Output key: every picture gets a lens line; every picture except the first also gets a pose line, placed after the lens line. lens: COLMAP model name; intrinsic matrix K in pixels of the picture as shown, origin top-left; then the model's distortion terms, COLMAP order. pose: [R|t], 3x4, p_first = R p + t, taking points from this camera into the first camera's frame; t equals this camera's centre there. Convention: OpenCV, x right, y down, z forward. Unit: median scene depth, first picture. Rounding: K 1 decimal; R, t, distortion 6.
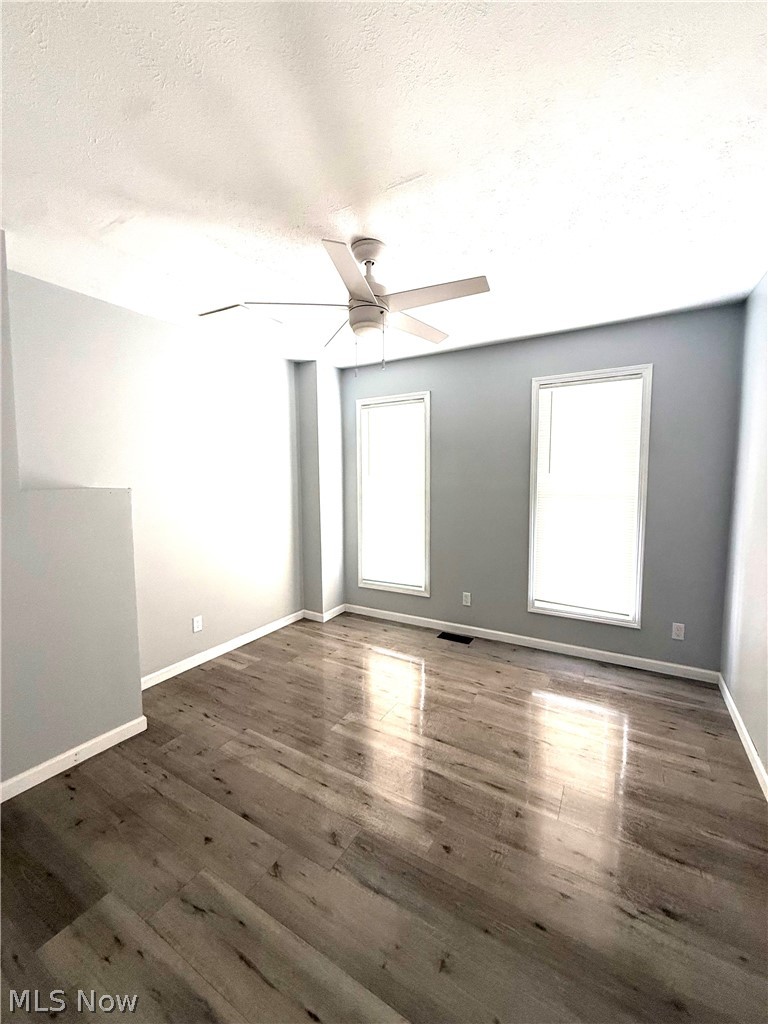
lens RADIAL K [[409.2, 0, 386.2], [0, 409.2, 509.5], [0, 0, 1]] dist [-0.001339, -0.000102]
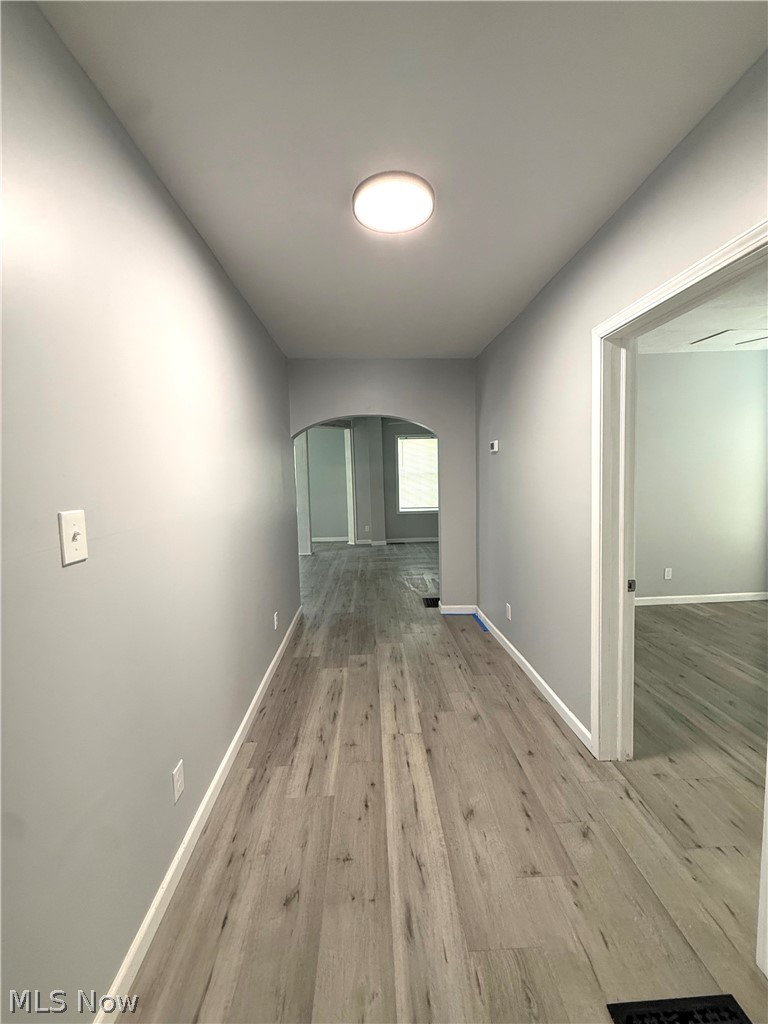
lens RADIAL K [[409.2, 0, 384.1], [0, 409.2, 506.2], [0, 0, 1]] dist [-0.001339, -0.000102]
pose [[0.542178, 0.058791, -0.838204, 0.160061], [-0.048487, 0.998076, 0.038642, 0.057845], [0.838863, 0.019691, 0.543986, -0.570617]]
